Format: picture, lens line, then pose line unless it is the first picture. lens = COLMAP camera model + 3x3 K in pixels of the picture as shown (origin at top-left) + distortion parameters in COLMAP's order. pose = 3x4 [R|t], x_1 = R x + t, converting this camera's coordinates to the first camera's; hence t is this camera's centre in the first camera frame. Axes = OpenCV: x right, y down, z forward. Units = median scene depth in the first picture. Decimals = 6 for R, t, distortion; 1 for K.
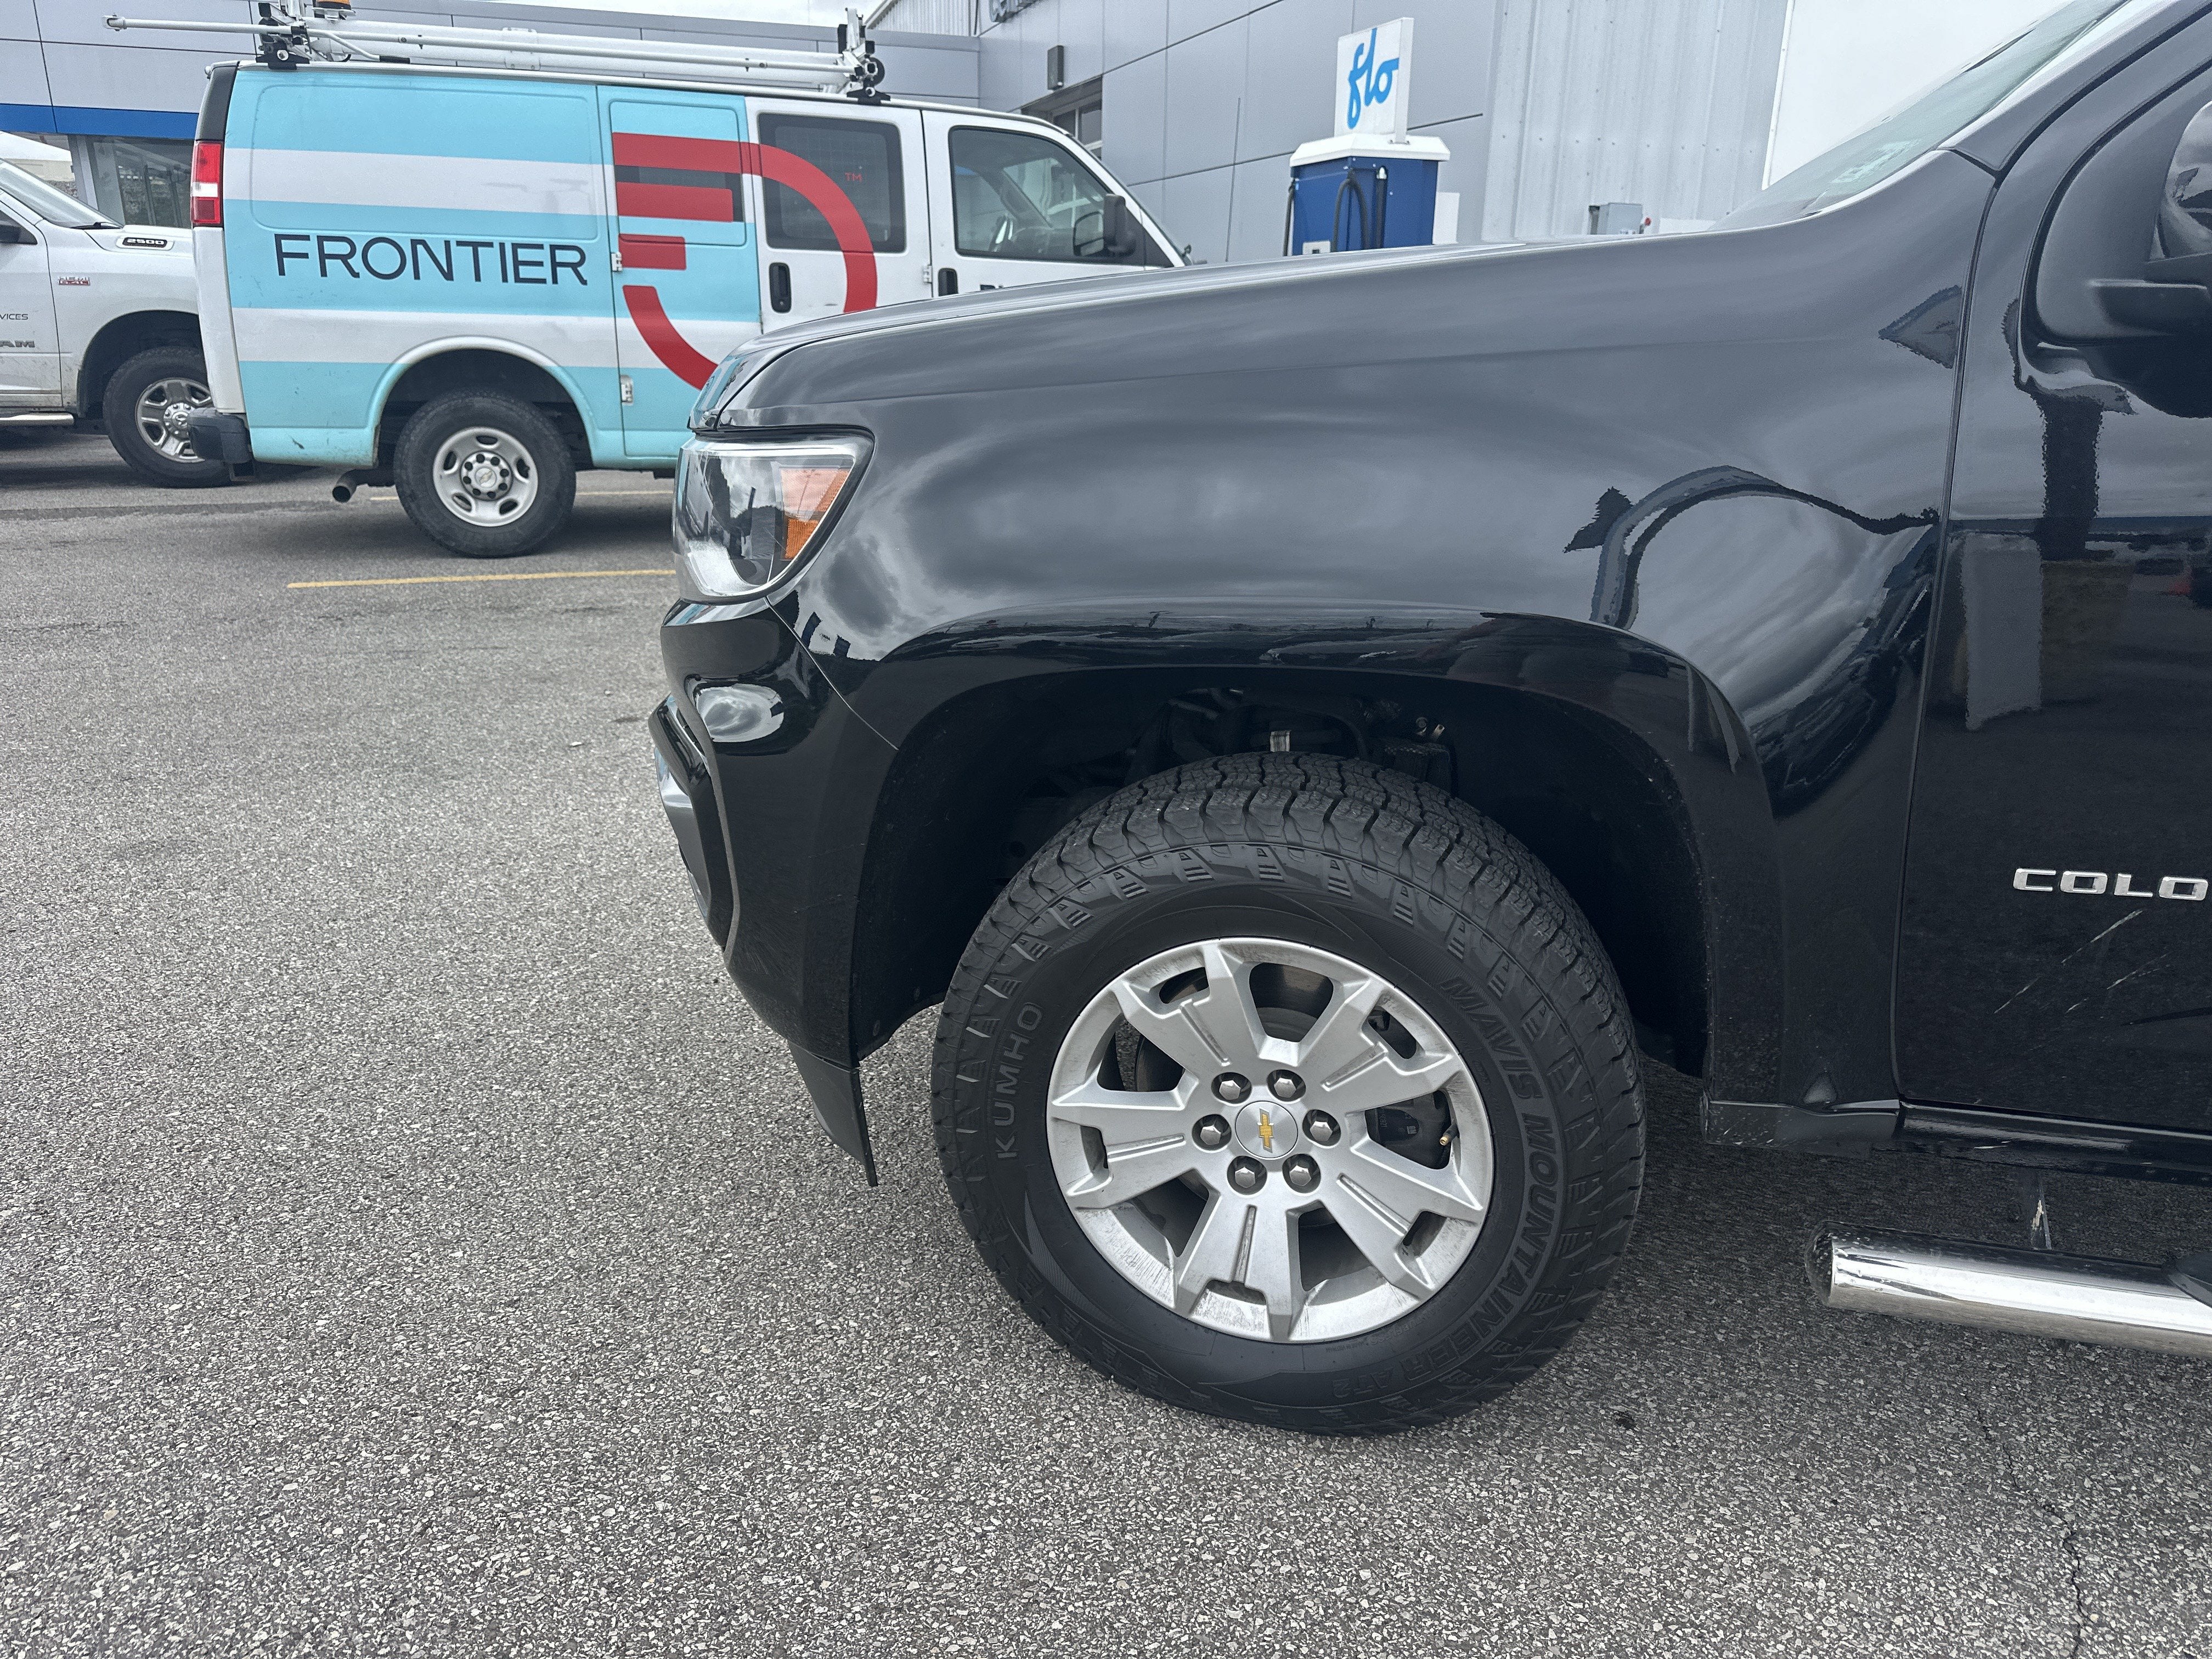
lens RADIAL K [[1566.9, 0, 1106.0], [0, 1566.9, 829.5], [0, 0, 1]] dist [0.042374, -0.038883]
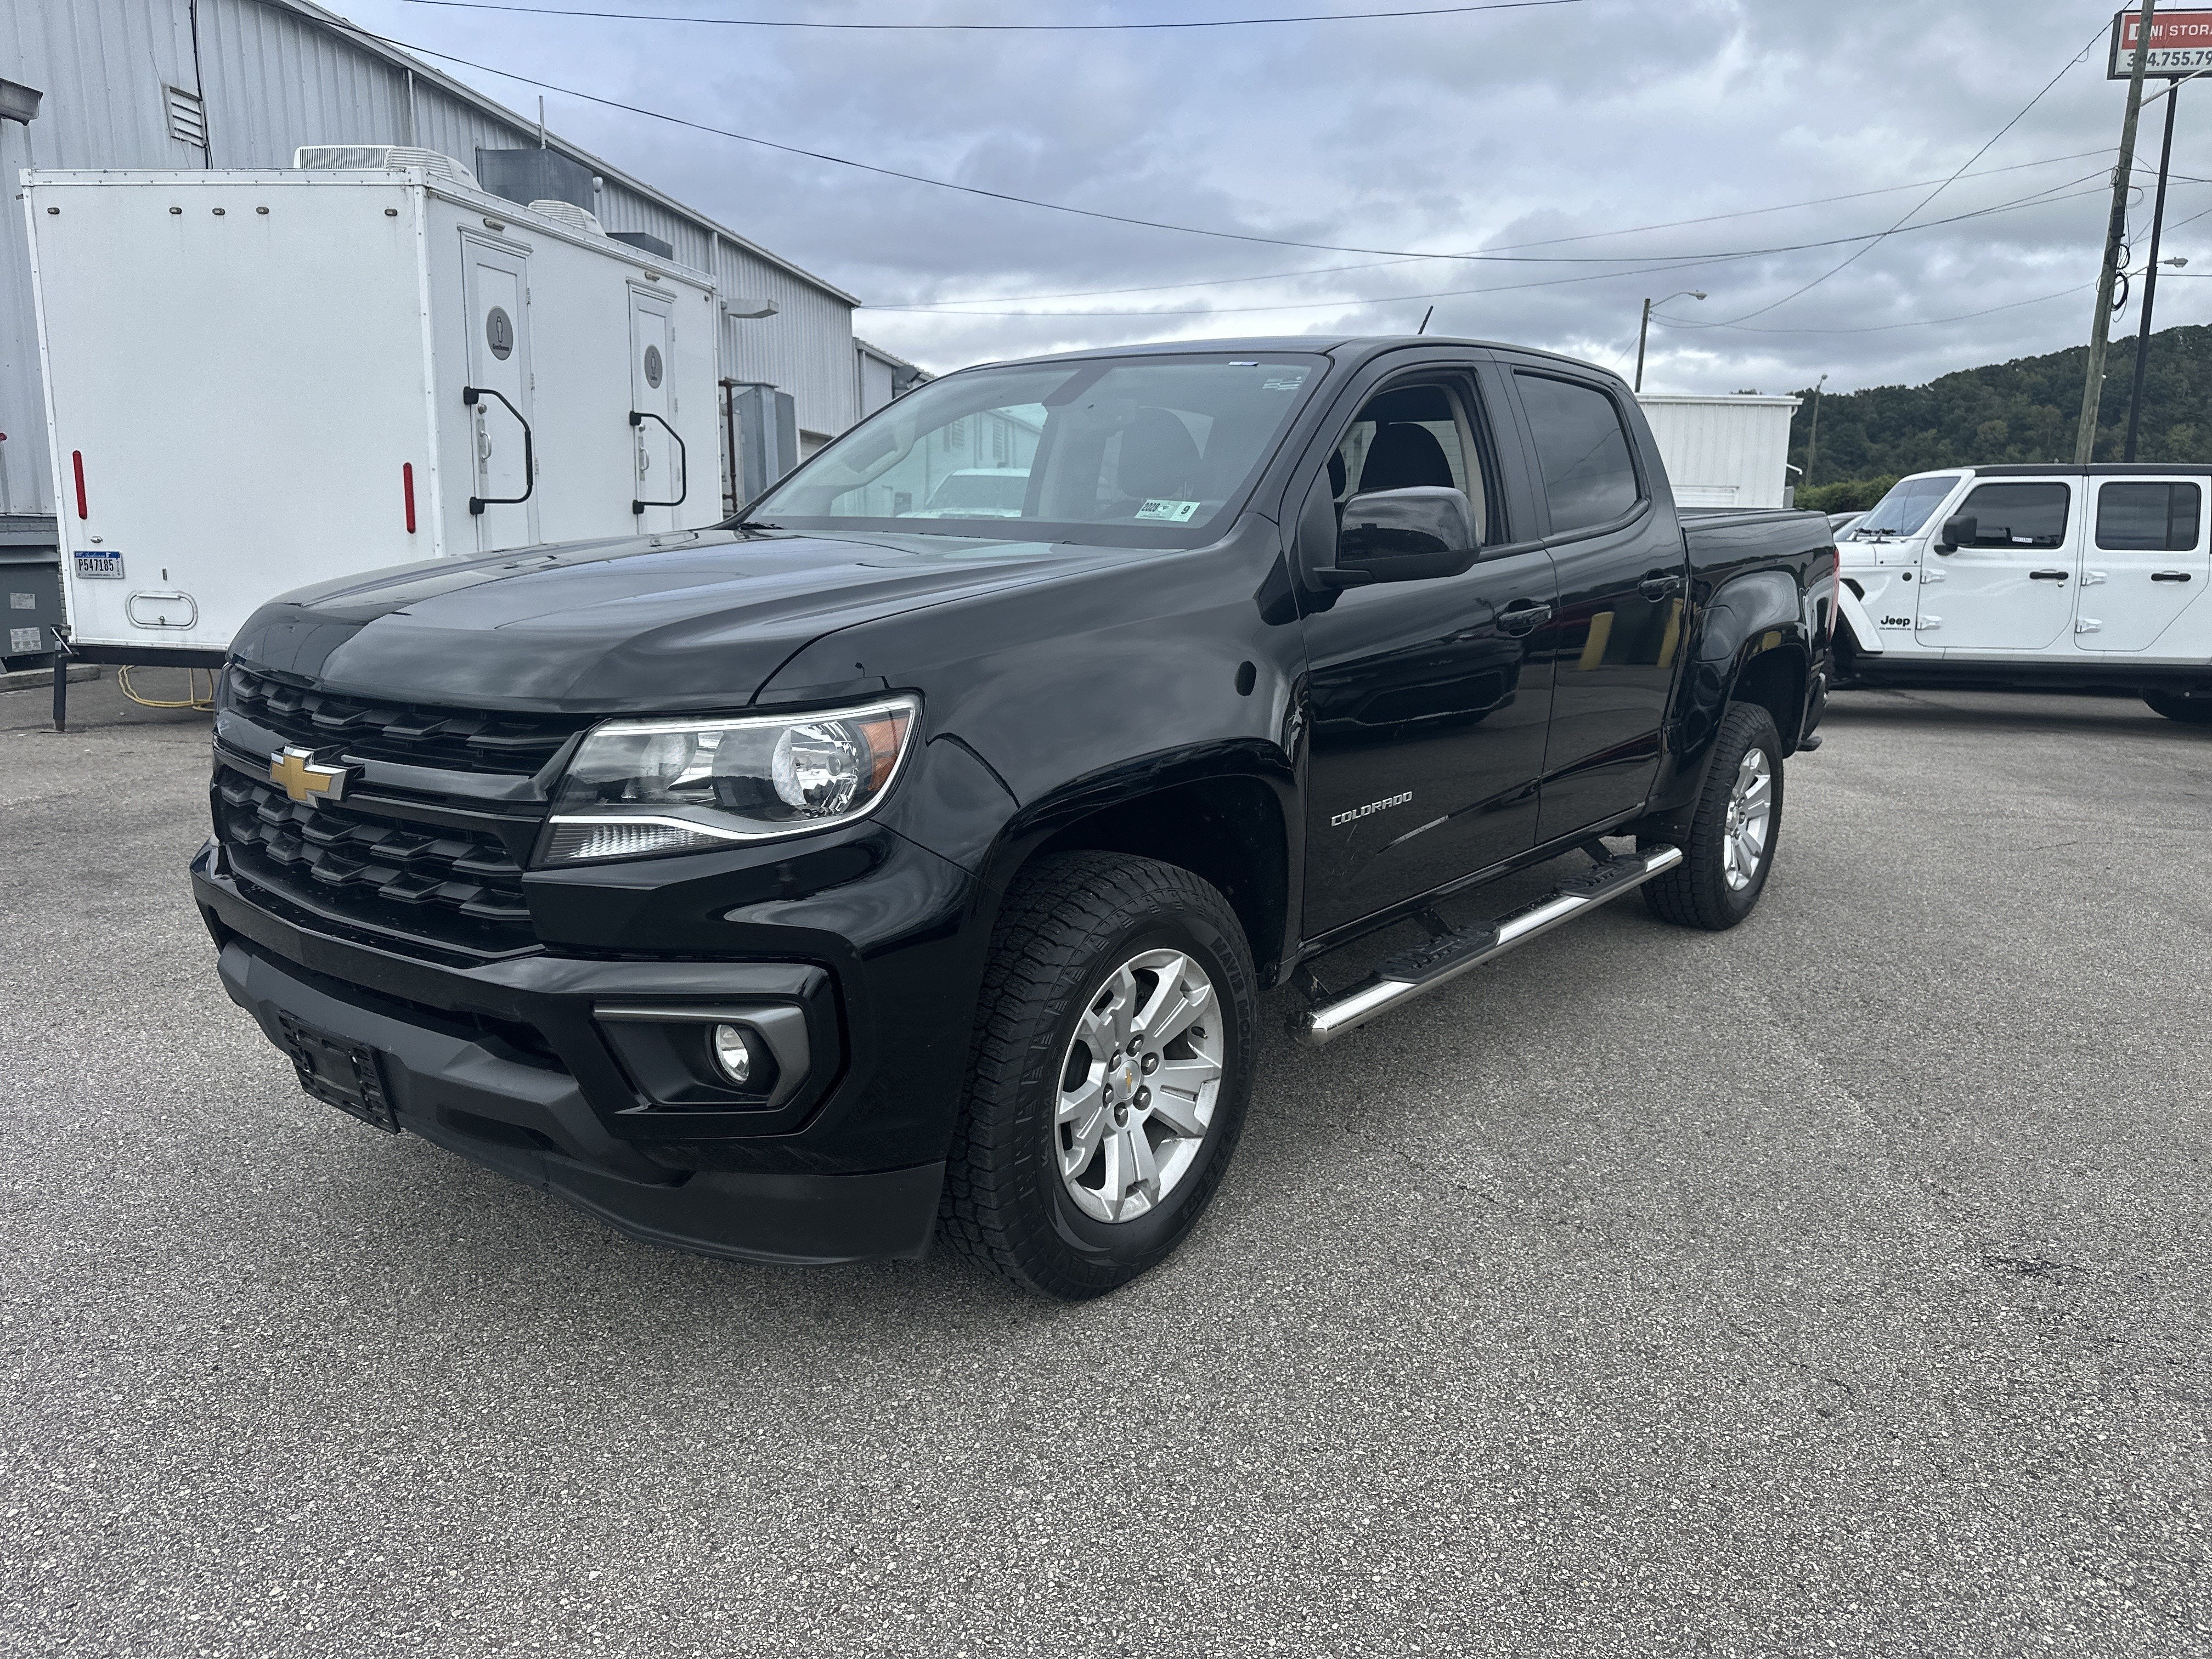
lens RADIAL K [[1566.9, 0, 1106.0], [0, 1566.9, 829.5], [0, 0, 1]] dist [0.042374, -0.038883]
pose [[0.410011, -0.190466, 0.891972, -1.226546], [0.288670, 0.954779, 0.071185, -0.166501], [-0.865194, 0.228299, 0.446452, 0.230864]]
